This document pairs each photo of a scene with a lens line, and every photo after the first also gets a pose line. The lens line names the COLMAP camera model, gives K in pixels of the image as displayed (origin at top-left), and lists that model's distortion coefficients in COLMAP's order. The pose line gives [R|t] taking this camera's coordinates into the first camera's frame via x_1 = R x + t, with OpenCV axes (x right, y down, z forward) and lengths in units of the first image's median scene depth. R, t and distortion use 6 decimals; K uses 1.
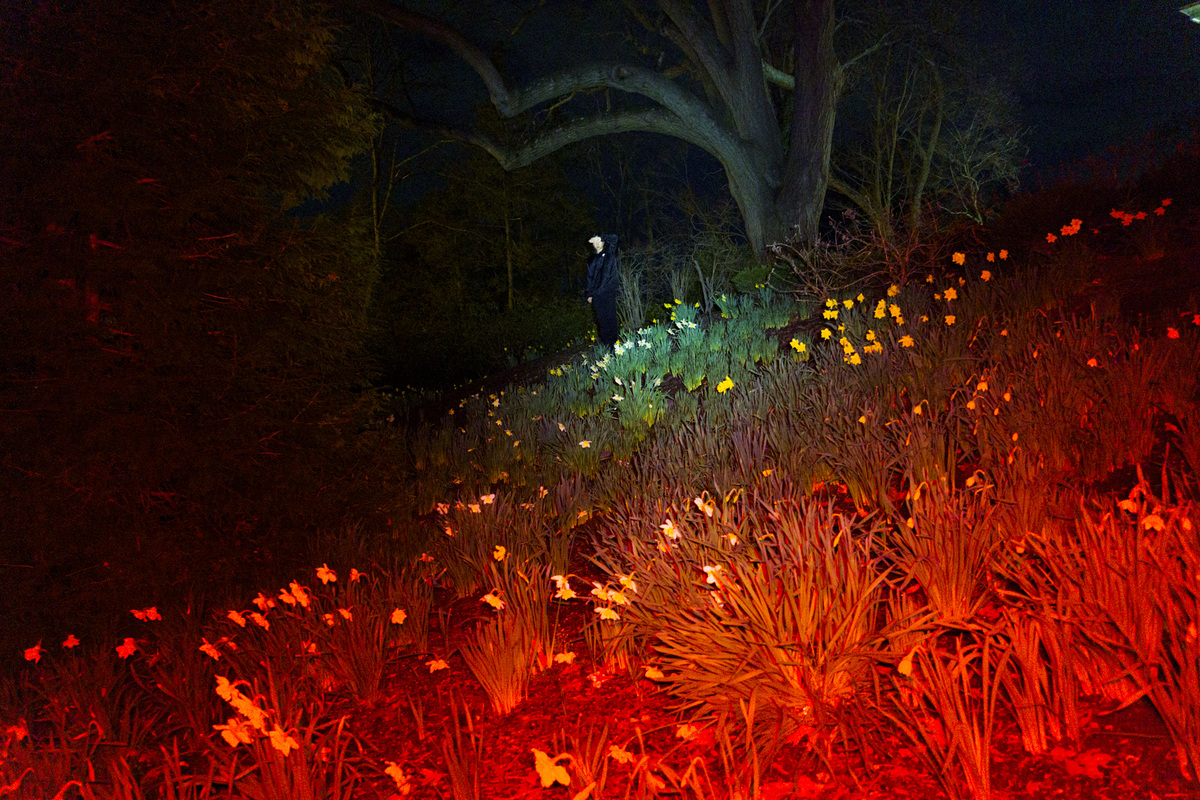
lens RADIAL K [[928.4, 0, 598.7], [0, 928.4, 397.0], [0, 0, 1]] dist [-0.005428, -0.002855]
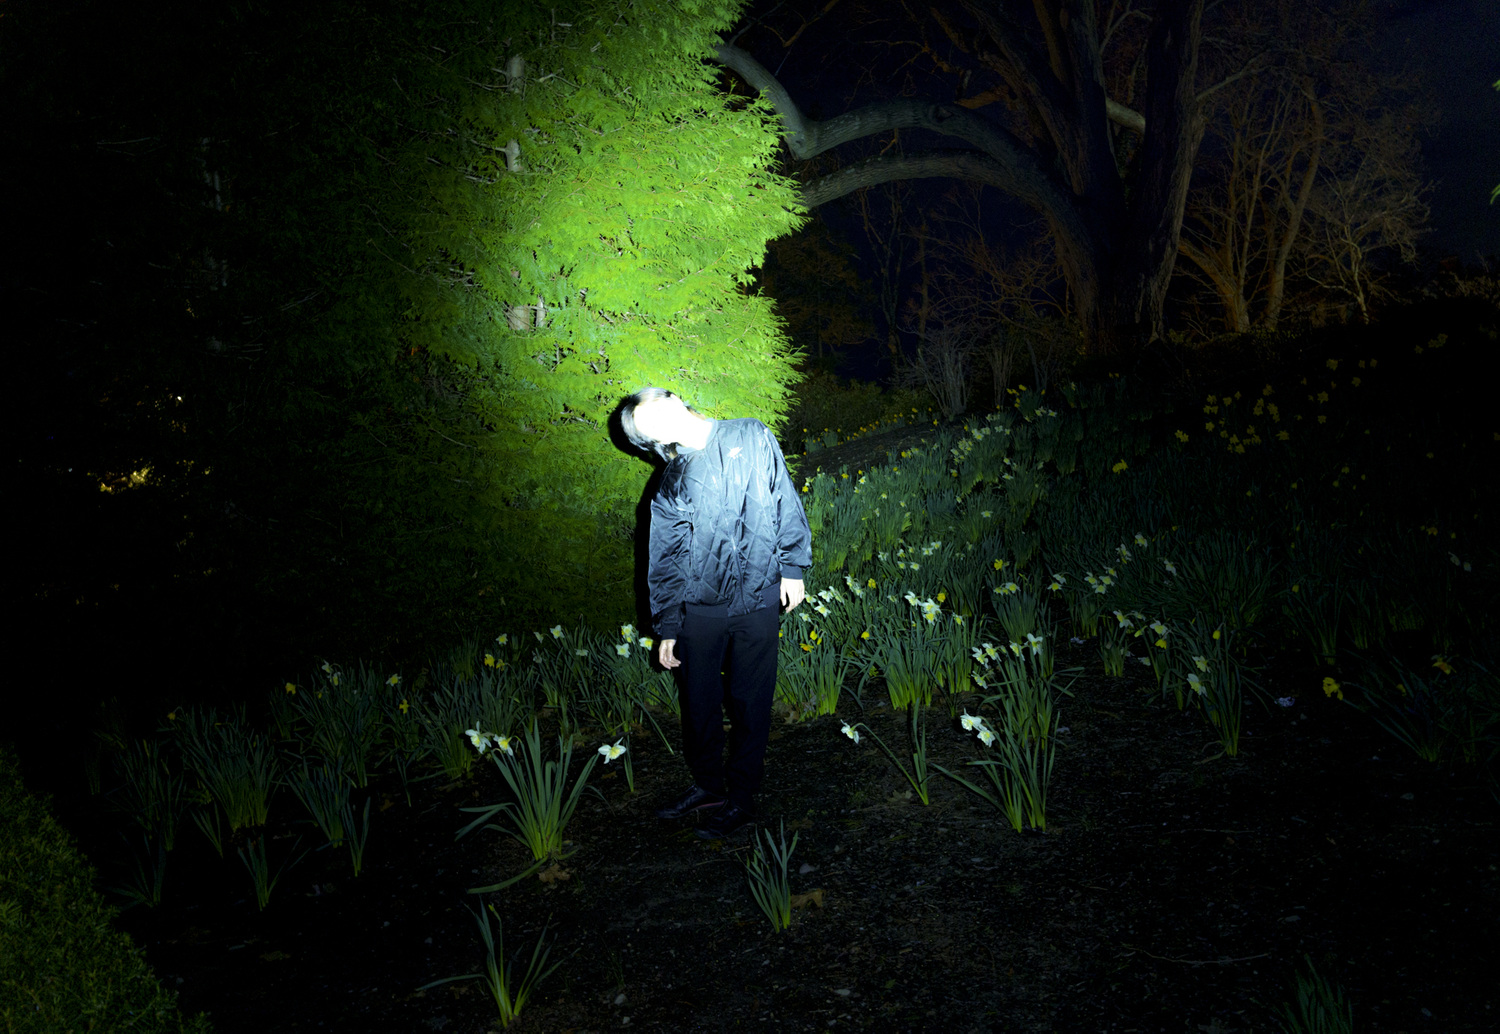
lens RADIAL K [[1304.8, 0, 751.4], [0, 1304.8, 520.7], [0, 0, 1]] dist [0.001000, 0.006307]
pose [[0.997895, 0.051425, -0.039513, -0.068173], [-0.051020, 0.998635, 0.011203, 0.016047], [0.040035, -0.009164, 0.999156, -0.172110]]
